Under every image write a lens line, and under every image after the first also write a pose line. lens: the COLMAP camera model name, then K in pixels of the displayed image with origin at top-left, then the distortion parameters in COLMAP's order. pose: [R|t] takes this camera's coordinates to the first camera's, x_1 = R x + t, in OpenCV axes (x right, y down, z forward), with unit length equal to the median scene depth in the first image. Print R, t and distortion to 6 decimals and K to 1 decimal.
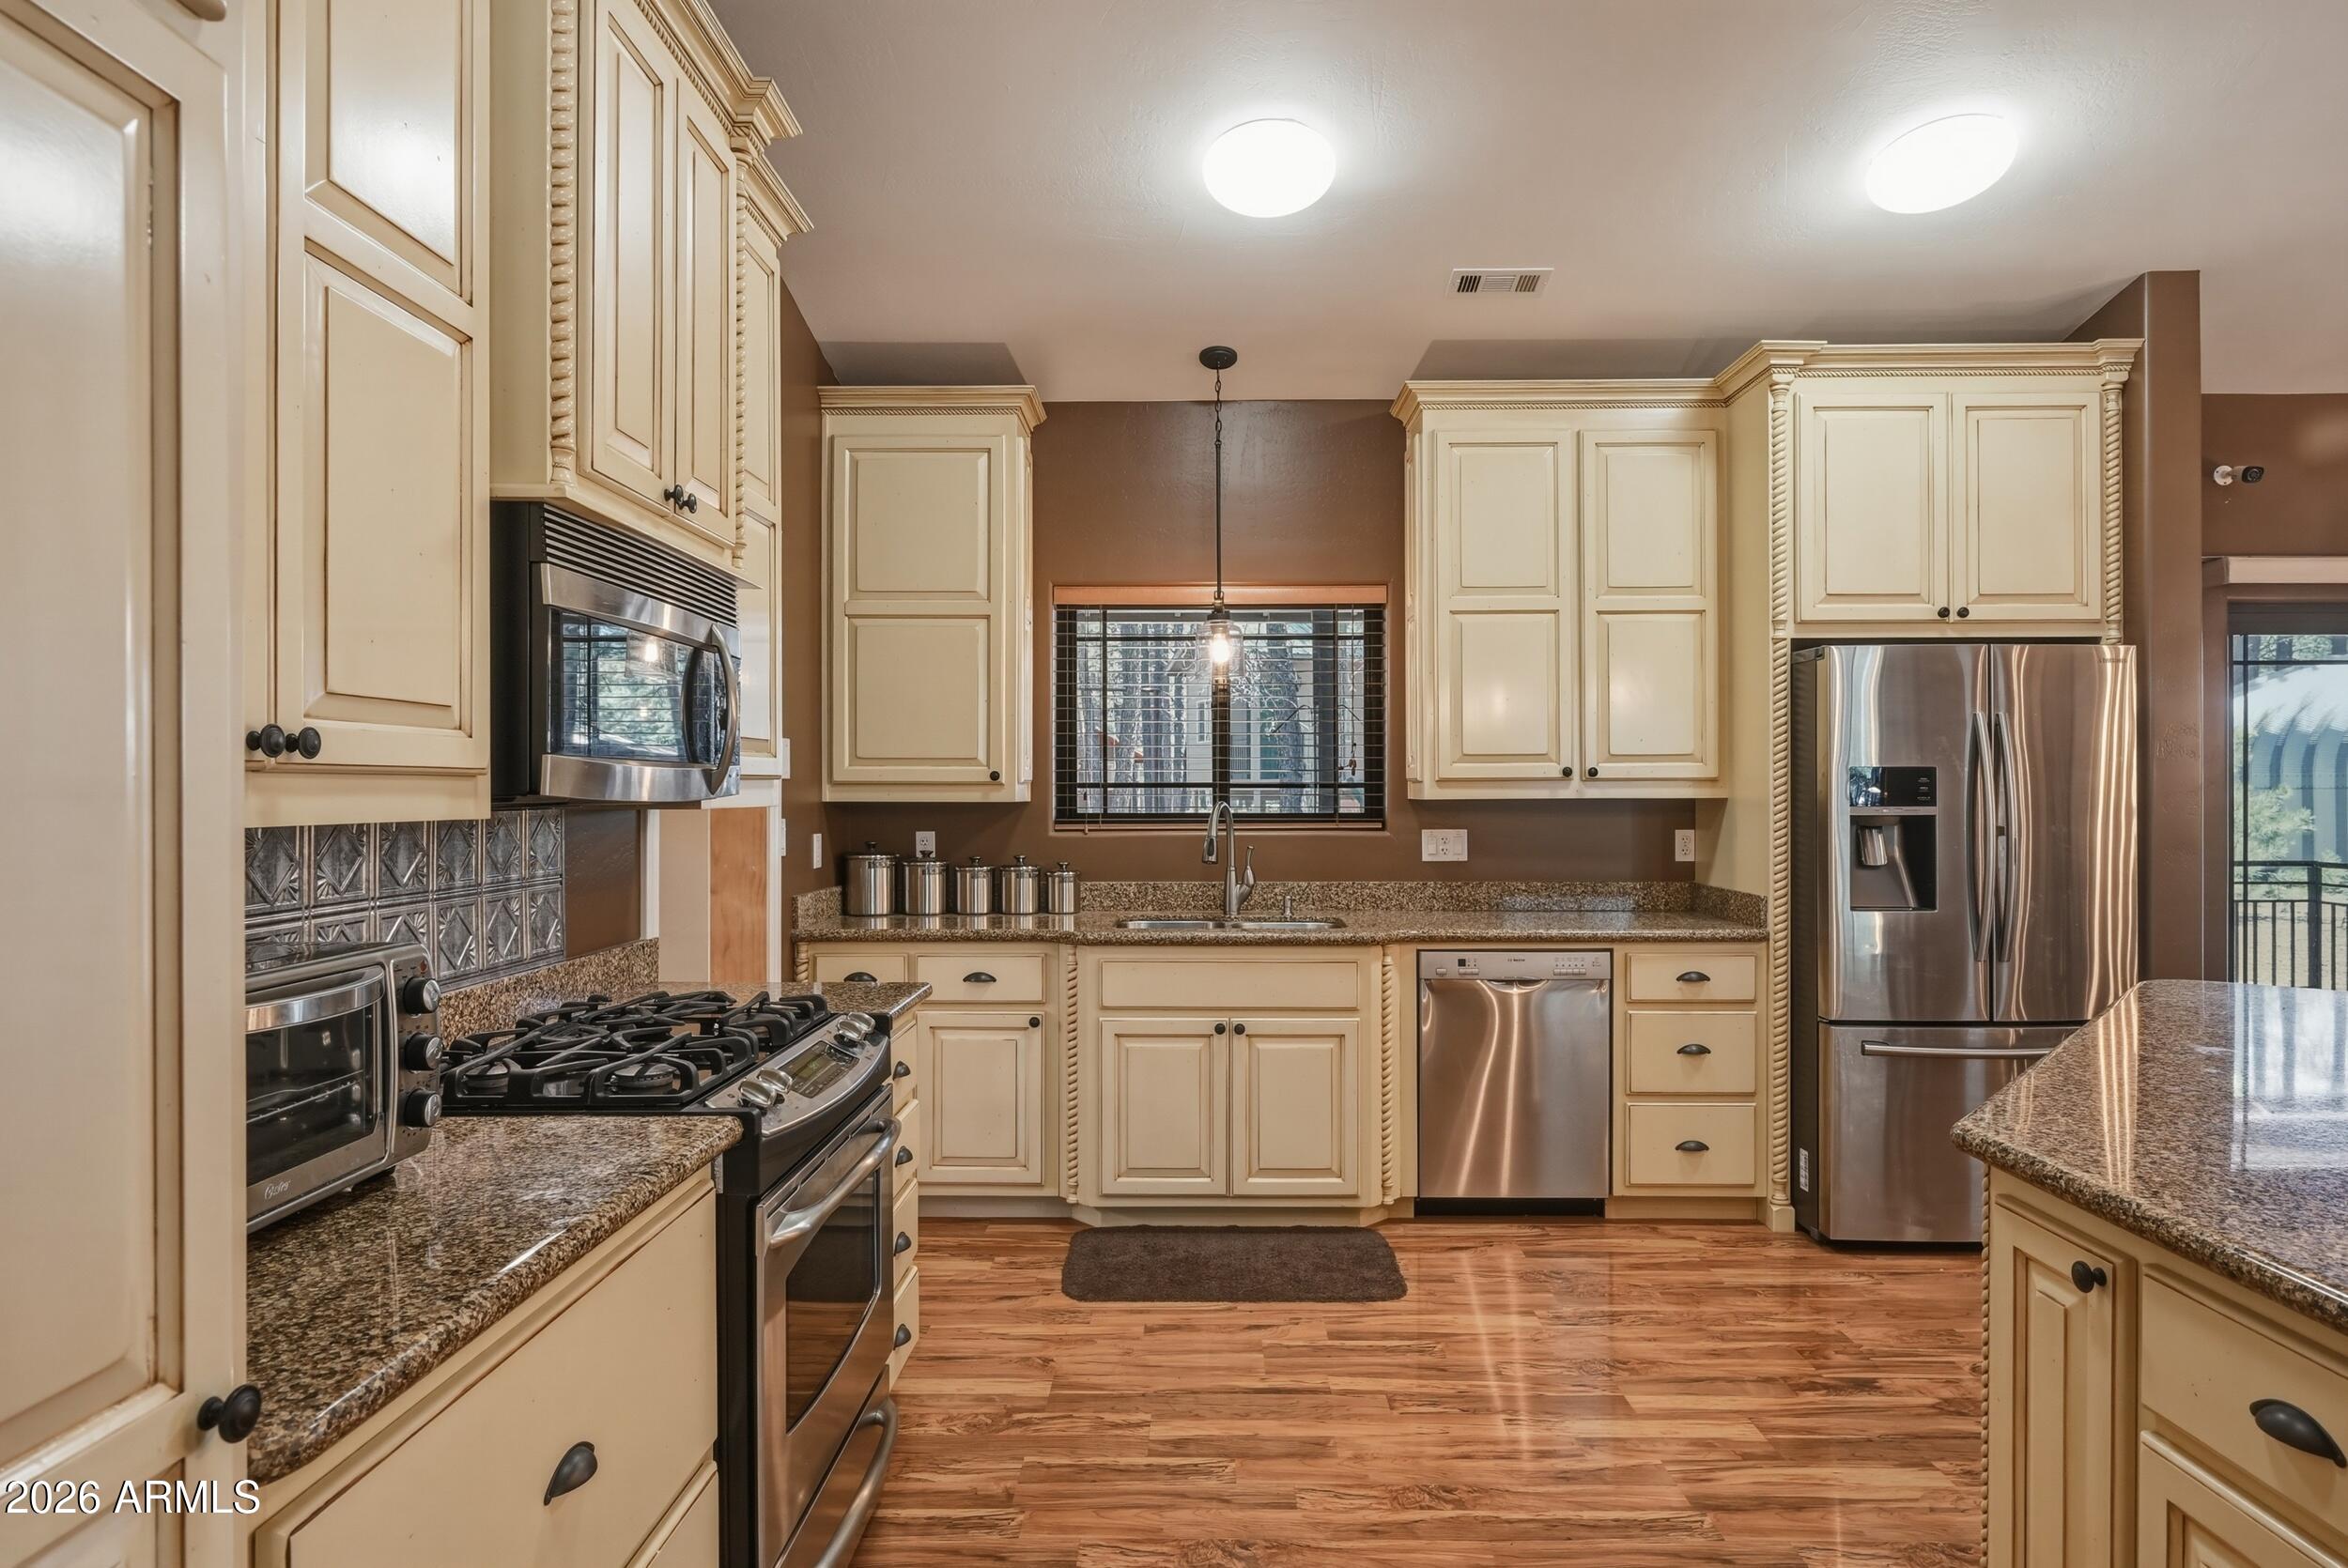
lens RADIAL K [[1324.2, 0, 1177.7], [0, 1324.2, 789.4], [0, 0, 1]] dist [-0.003971, 0.000144]
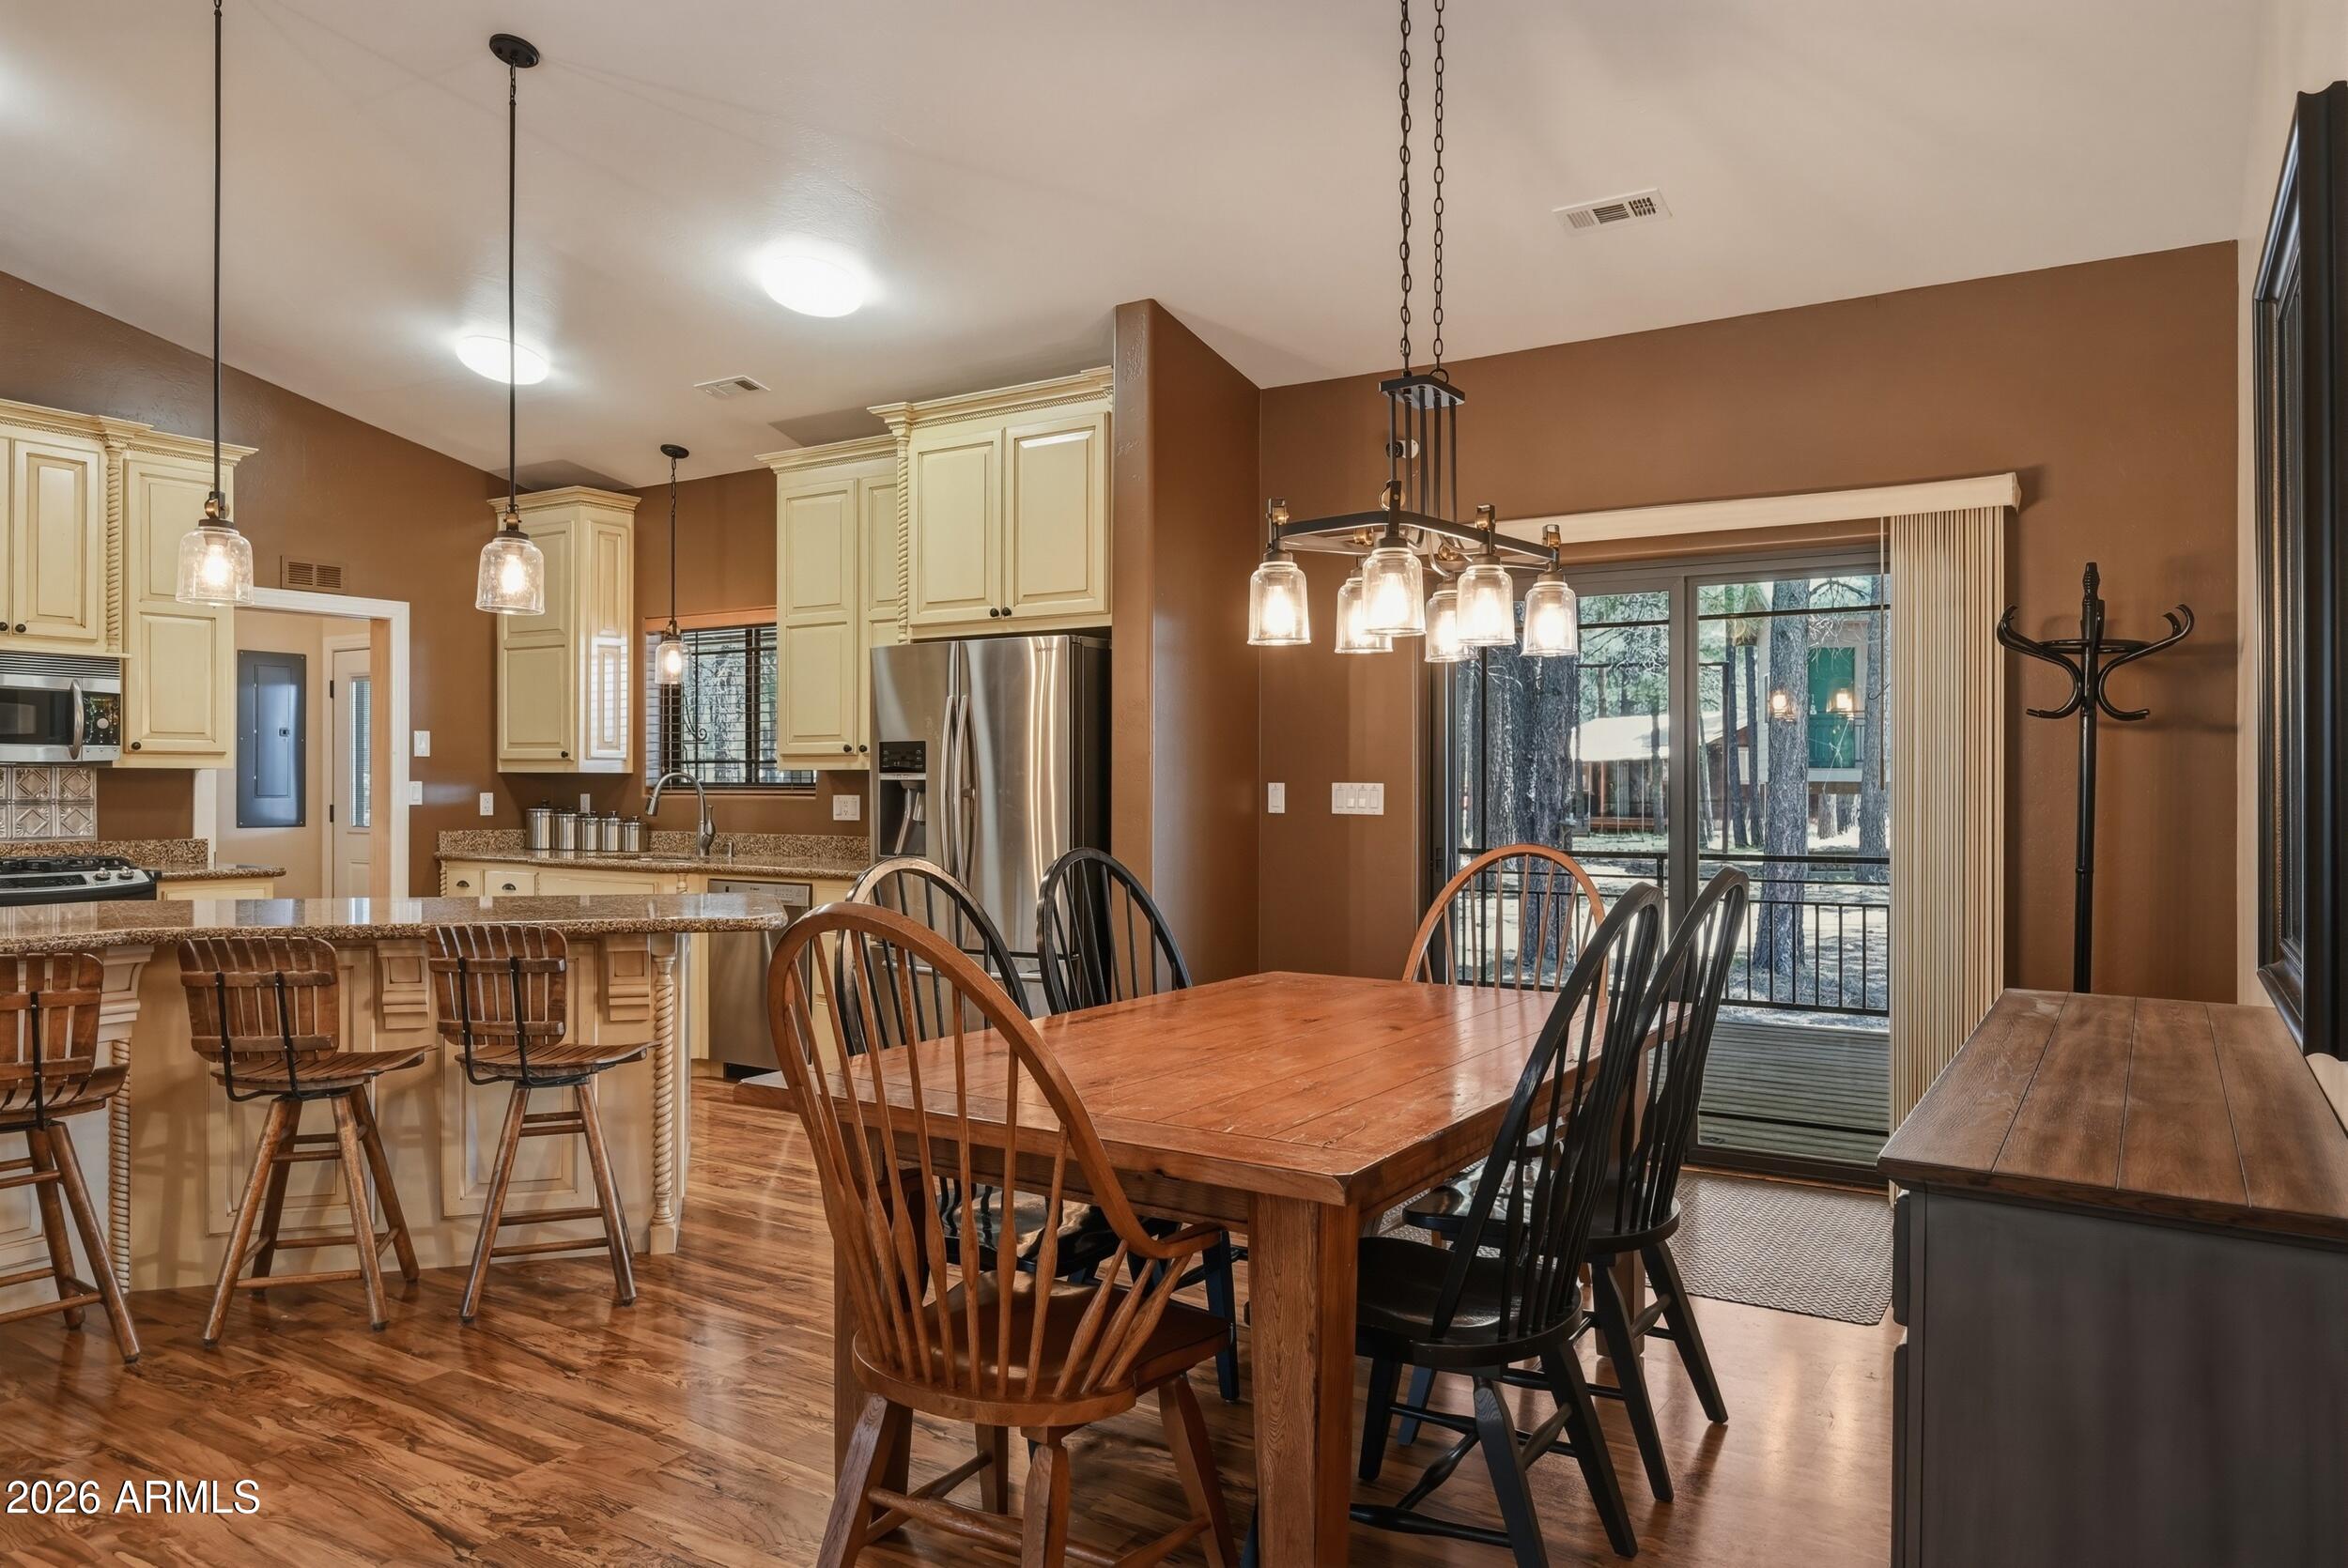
lens RADIAL K [[1561.9, 0, 1190.2], [0, 1561.9, 783.8], [0, 0, 1]] dist [-0.004038, -0.001573]
pose [[0.855727, 0.003716, -0.517414, 1.289409], [-0.004544, 0.999990, -0.000334, 0.019054], [0.517408, 0.002637, 0.855735, -0.110666]]
